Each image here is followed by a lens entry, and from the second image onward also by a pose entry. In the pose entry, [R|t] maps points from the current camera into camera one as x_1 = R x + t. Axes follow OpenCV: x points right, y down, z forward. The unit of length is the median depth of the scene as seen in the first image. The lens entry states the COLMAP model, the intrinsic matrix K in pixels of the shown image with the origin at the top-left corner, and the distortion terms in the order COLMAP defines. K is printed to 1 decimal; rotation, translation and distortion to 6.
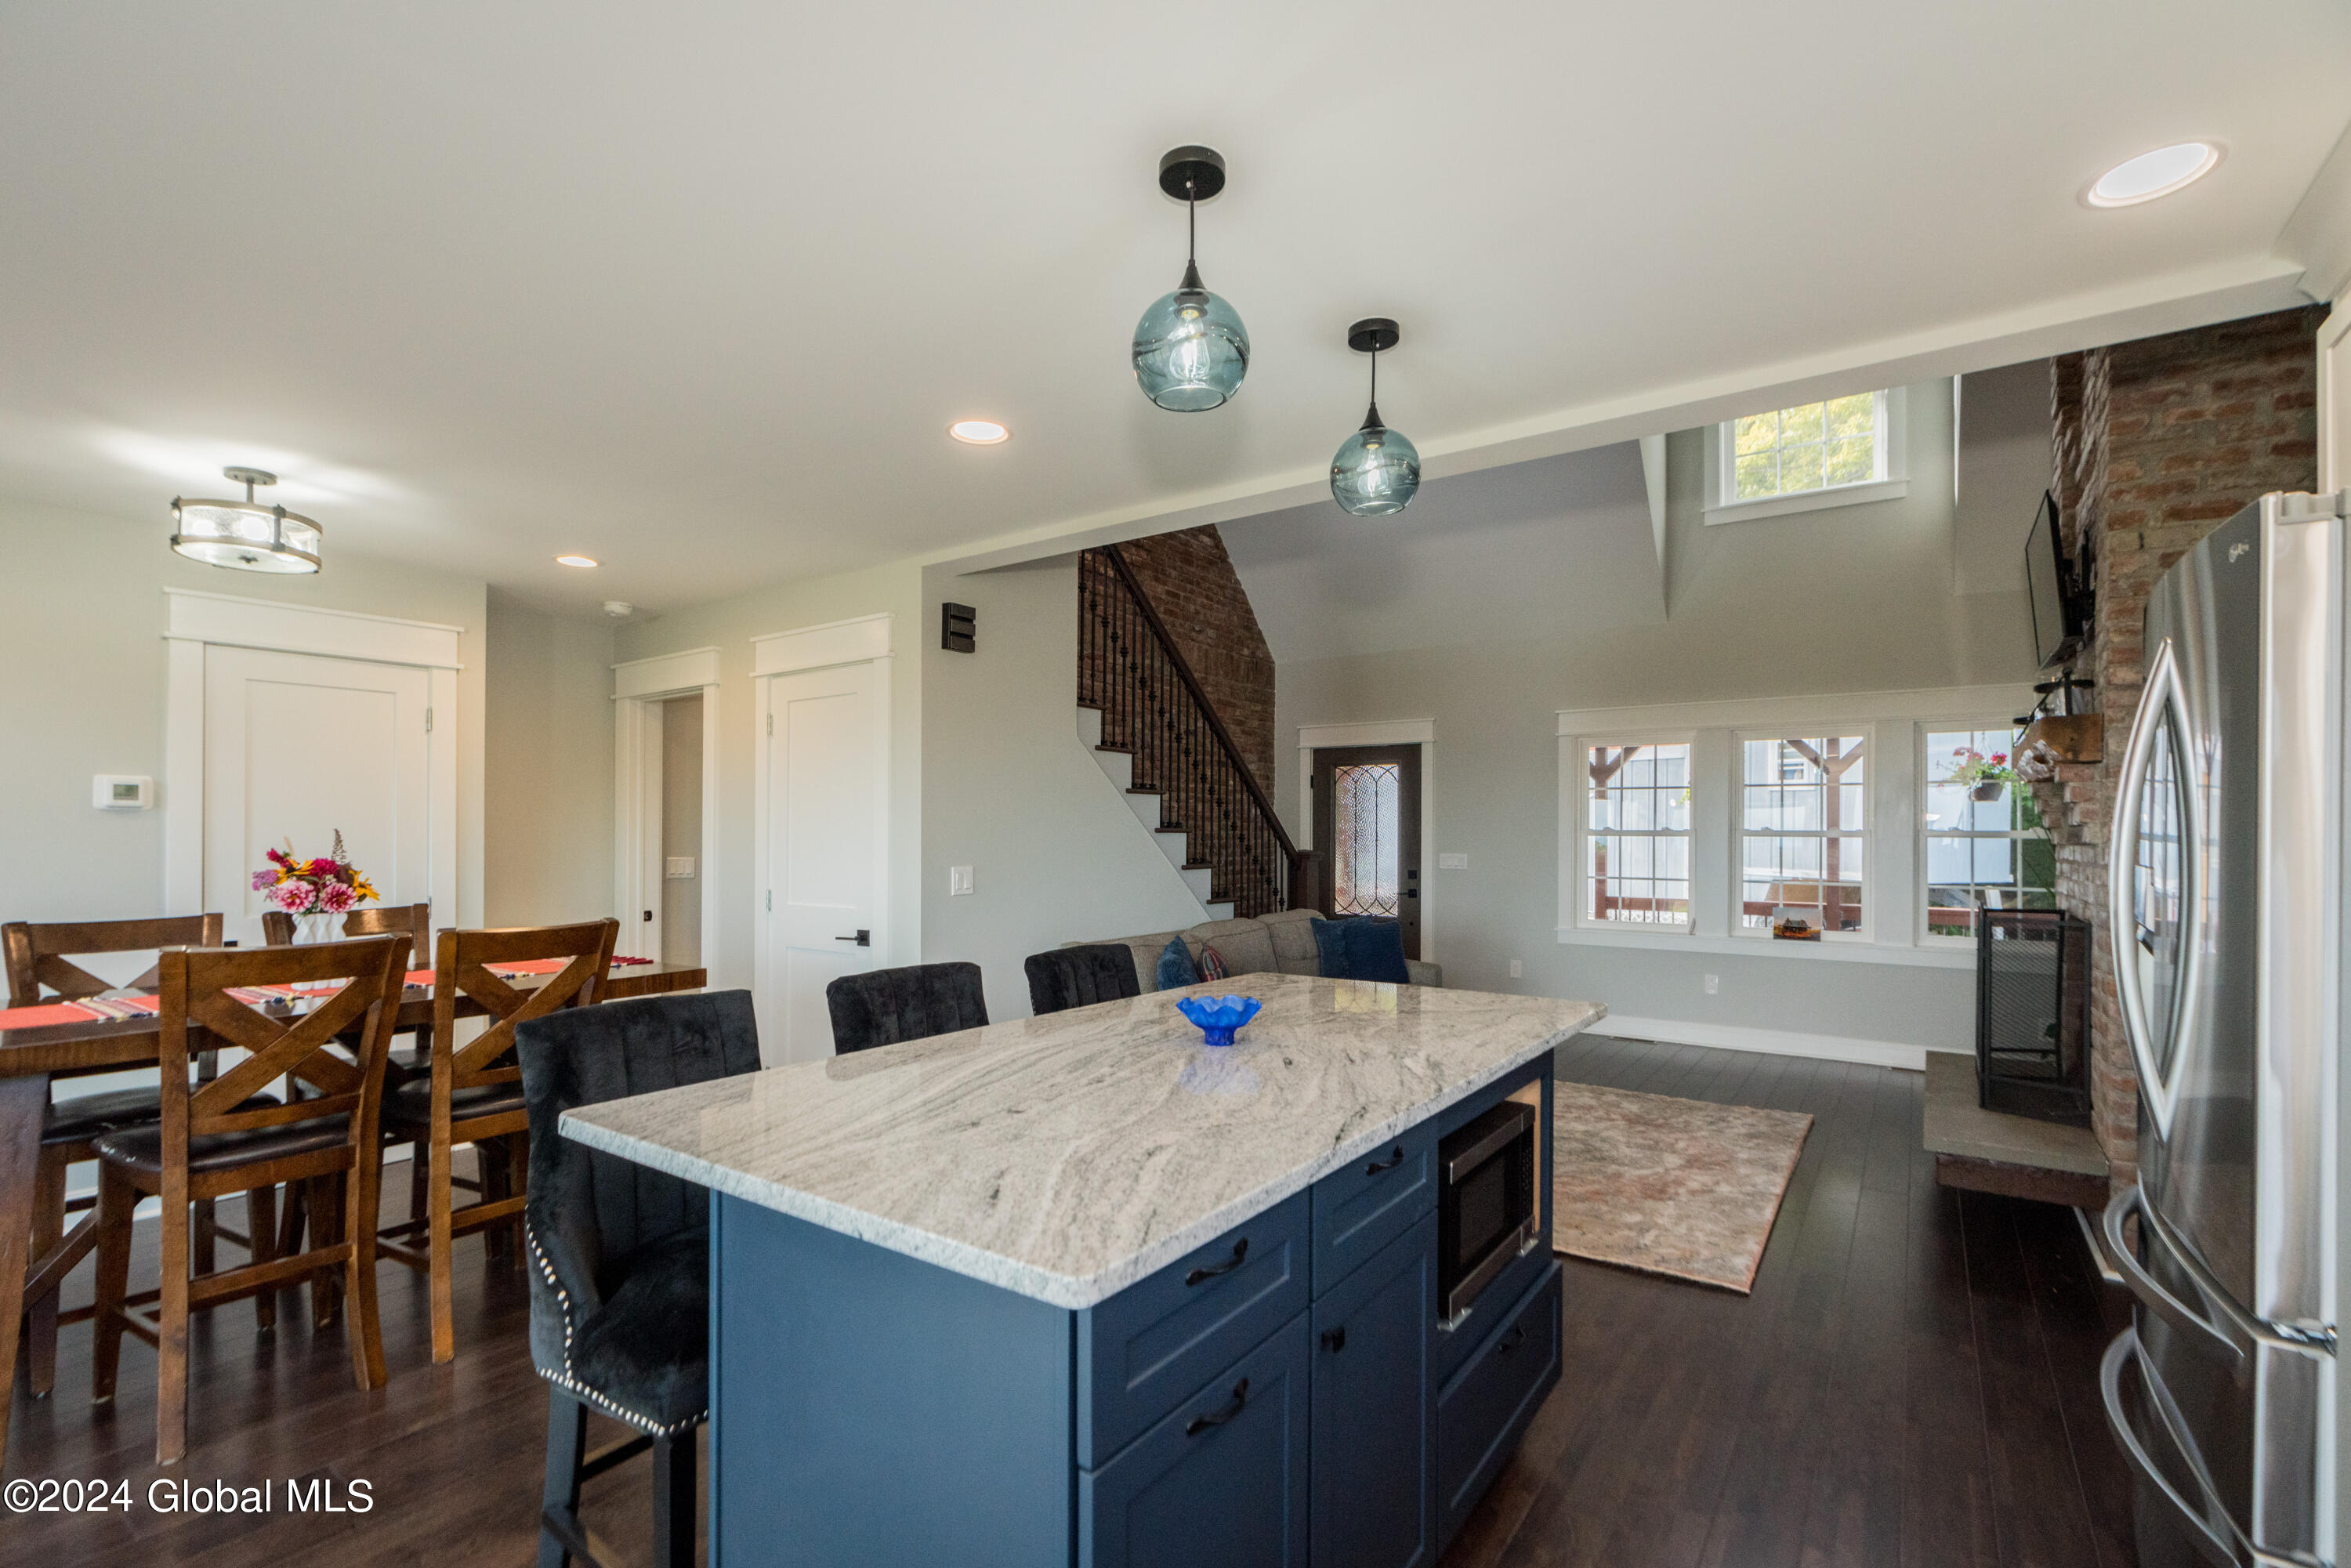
lens RADIAL K [[1065.5, 0, 1186.3], [0, 1065.5, 825.1], [0, 0, 1]] dist [0.001604, 0.000502]
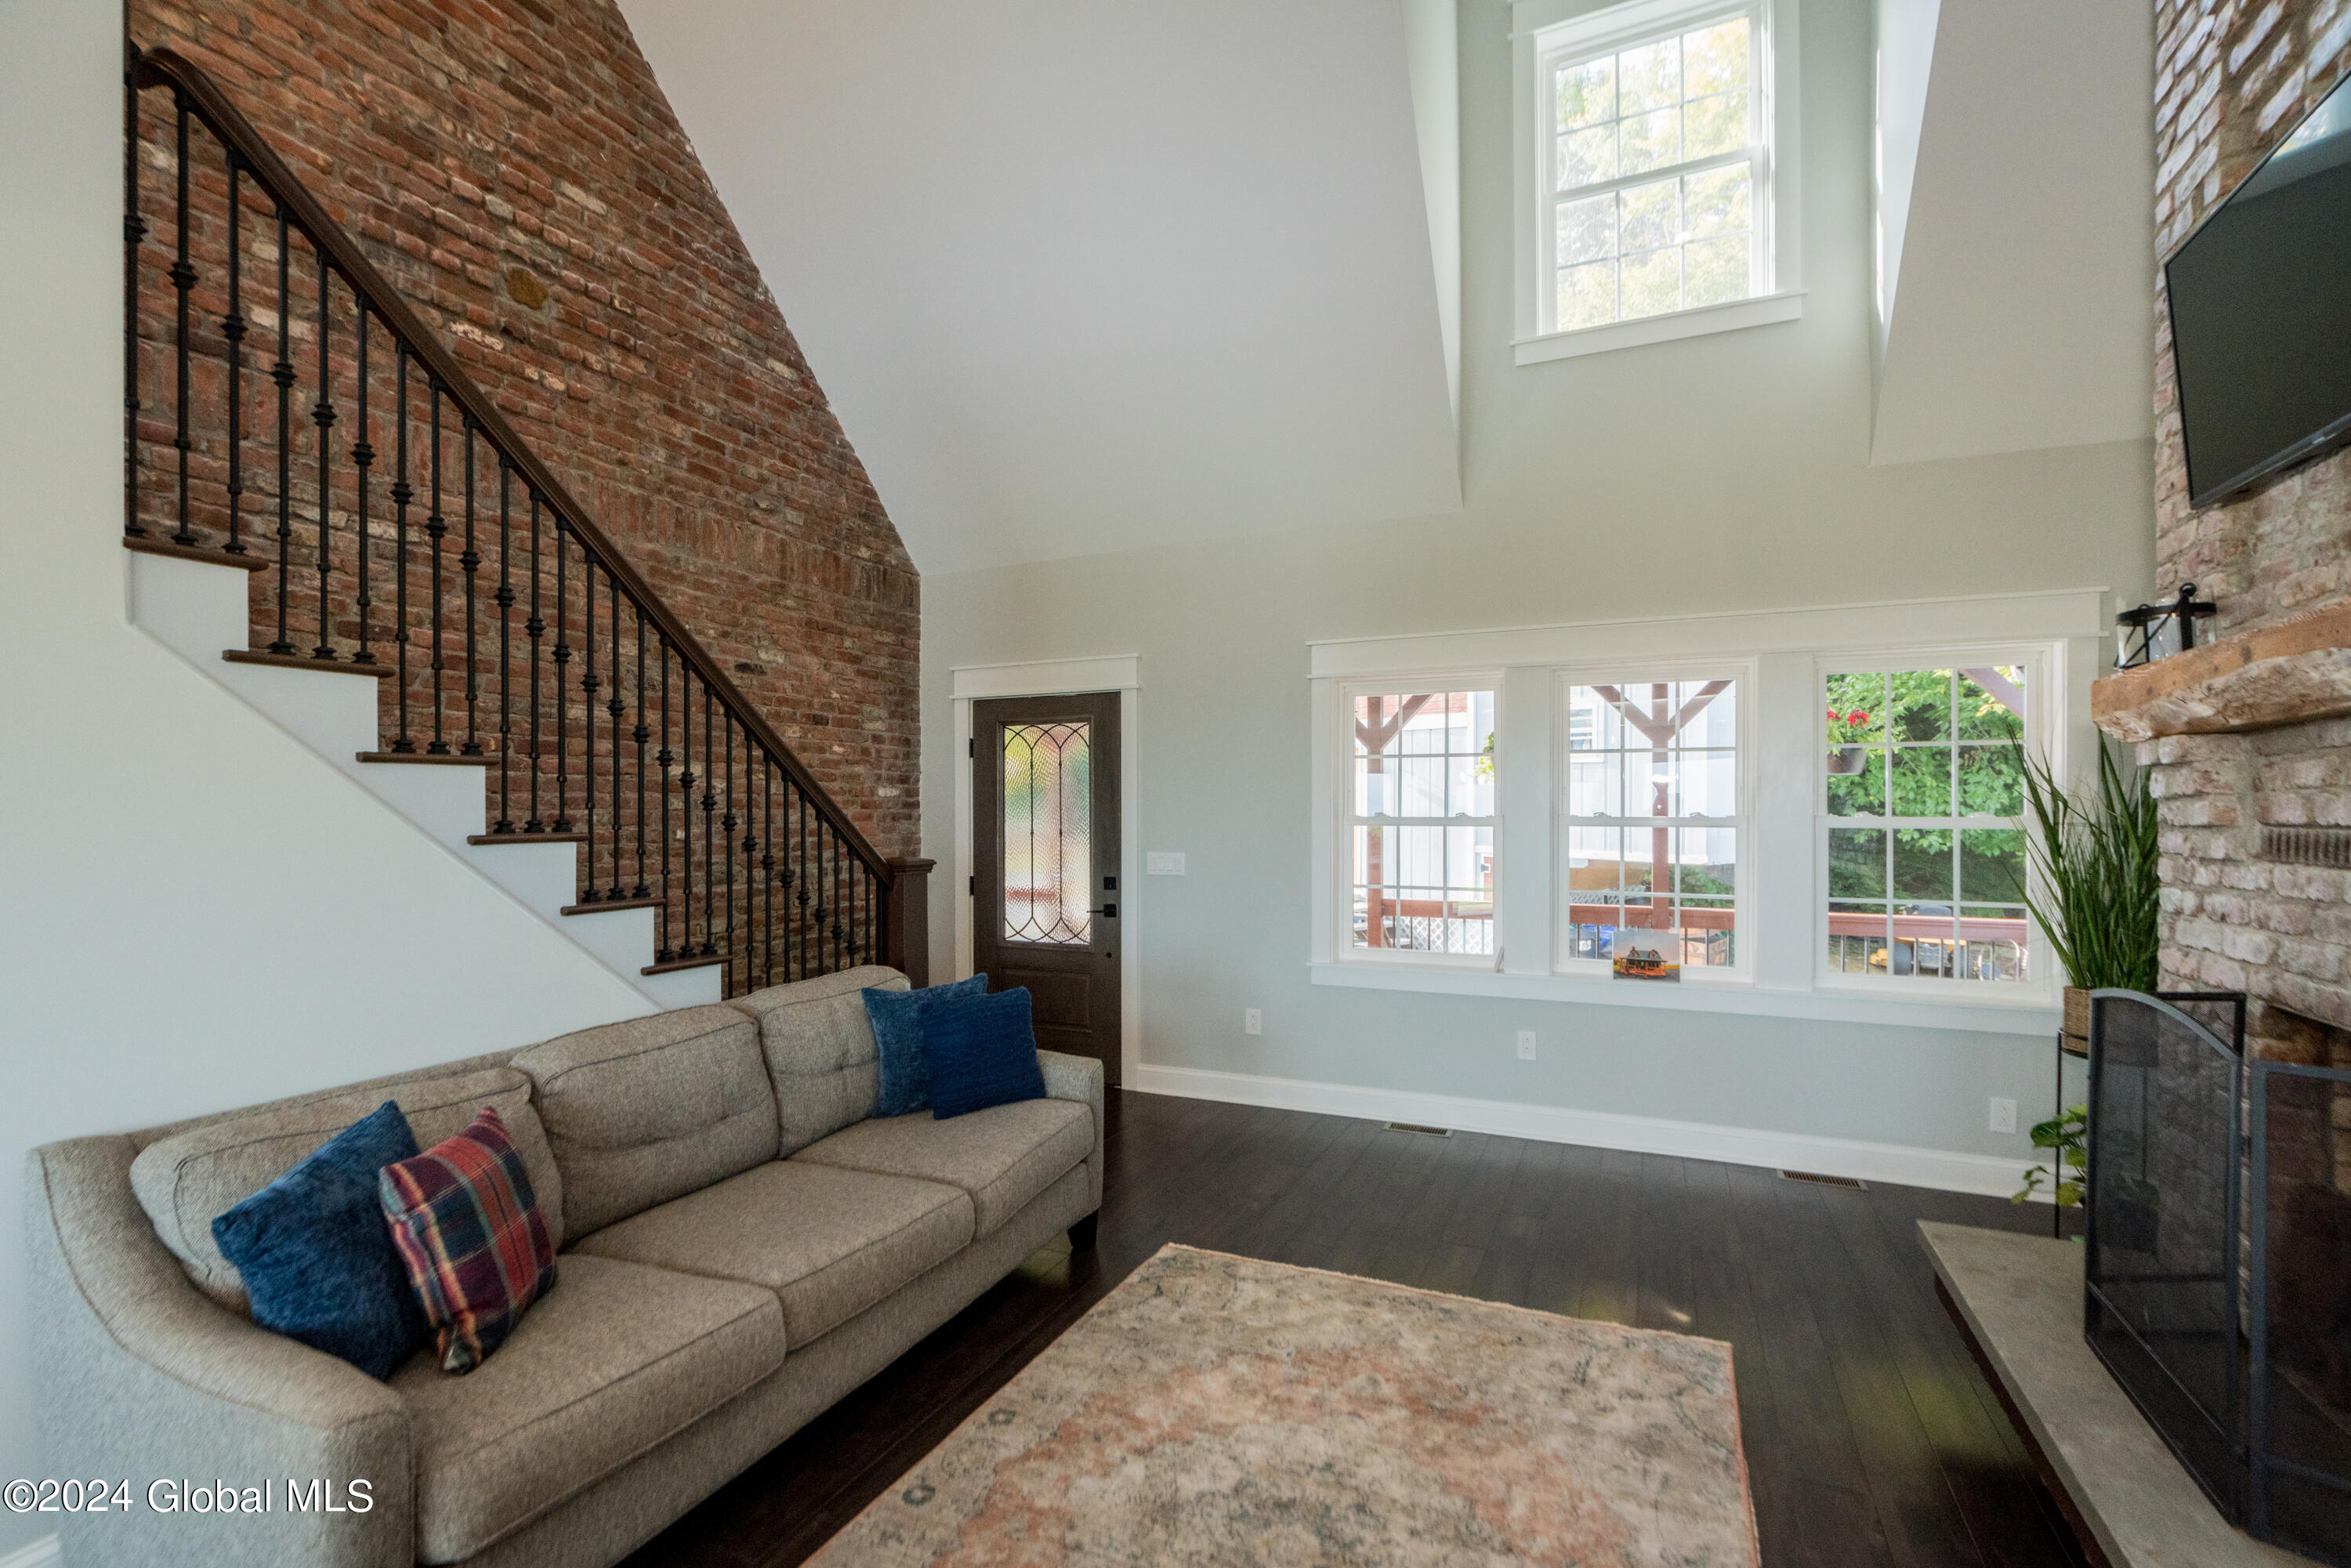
lens RADIAL K [[1059.9, 0, 1159.5], [0, 1059.9, 812.6], [0, 0, 1]] dist [-0.000325, 0.000642]
pose [[0.986880, -0.009552, 0.161175, 0.145346], [0.007571, 0.999888, 0.012900, -0.008033], [-0.161281, -0.011511, 0.986841, 0.350918]]
